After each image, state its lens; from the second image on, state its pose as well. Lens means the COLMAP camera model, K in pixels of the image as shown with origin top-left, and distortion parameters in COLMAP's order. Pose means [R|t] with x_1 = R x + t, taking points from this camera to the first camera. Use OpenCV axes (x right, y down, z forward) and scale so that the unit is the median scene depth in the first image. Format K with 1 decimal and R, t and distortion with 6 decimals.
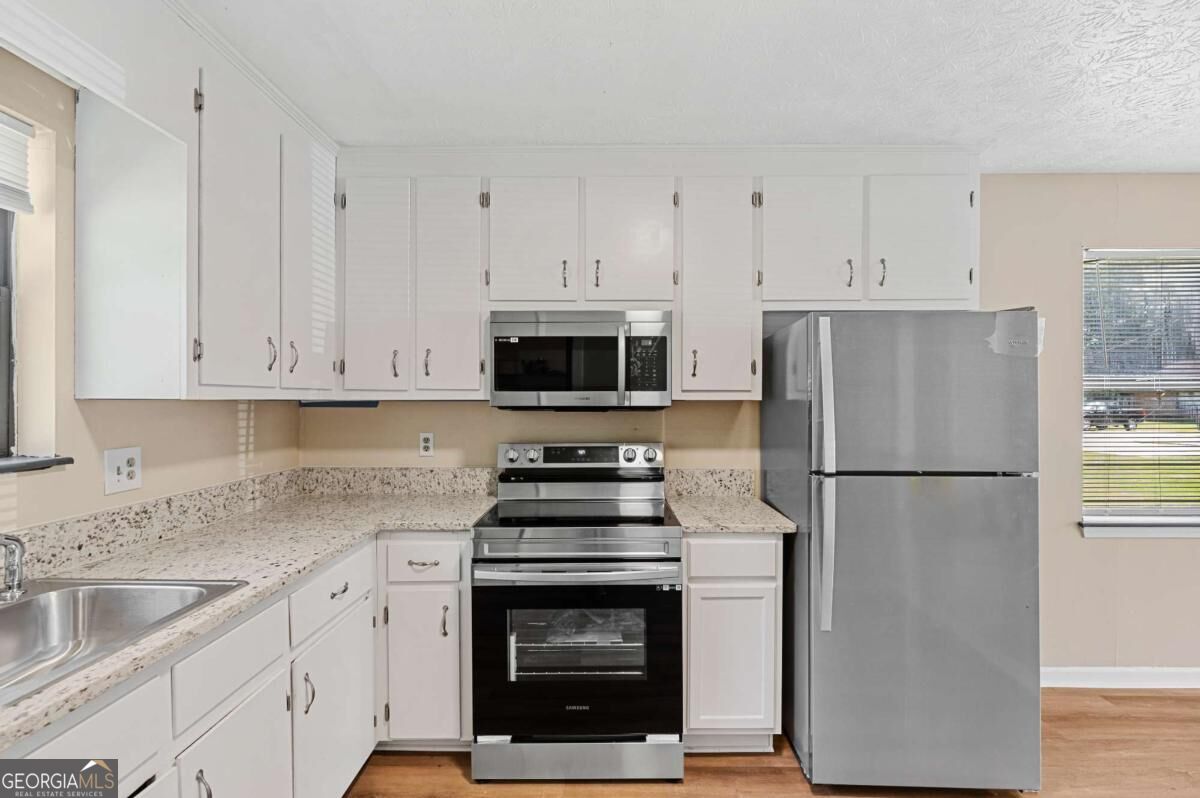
lens RADIAL K [[598.3, 0, 604.8], [0, 598.3, 398.5], [0, 0, 1]] dist [-0.005061, 0.003544]
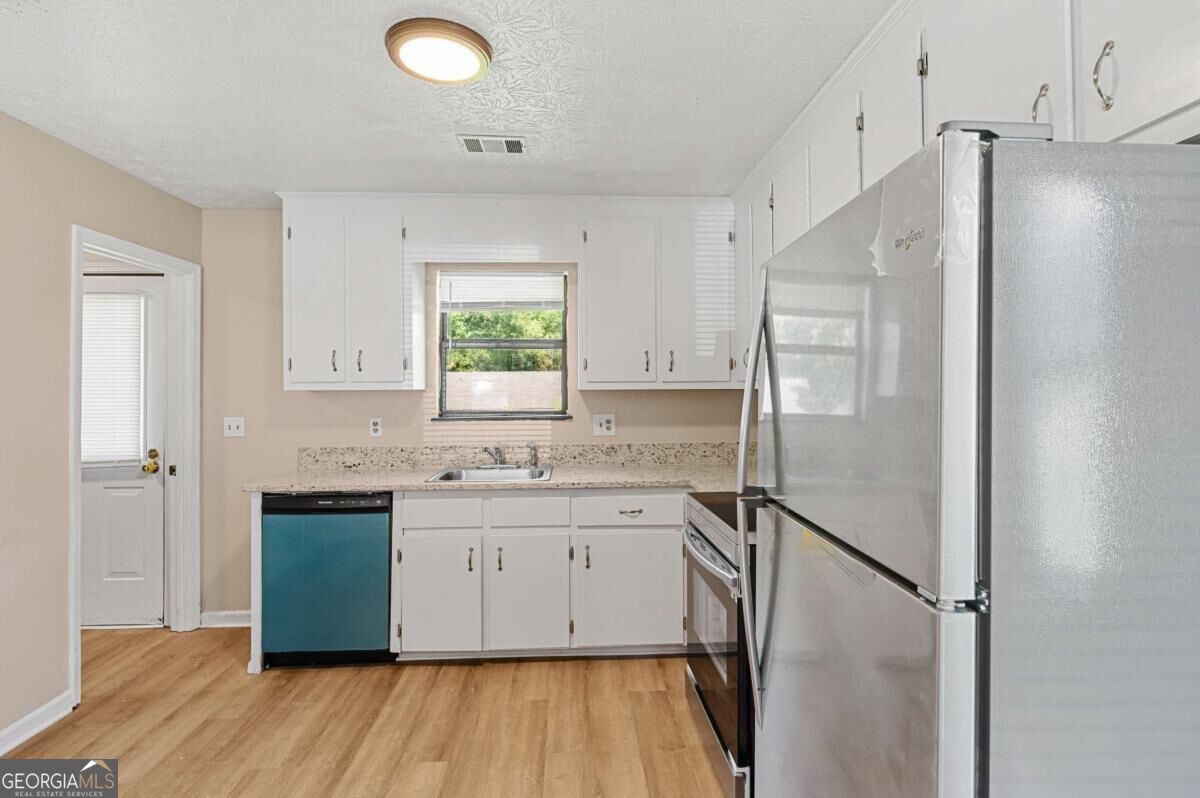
lens RADIAL K [[598.3, 0, 596.5], [0, 598.3, 378.2], [0, 0, 1]] dist [-0.005061, 0.003544]
pose [[0.057664, -0.019923, -0.998137, 0.951013], [0.004634, 0.999795, -0.019689, 0.002847], [0.998325, -0.003490, 0.057745, 0.699071]]
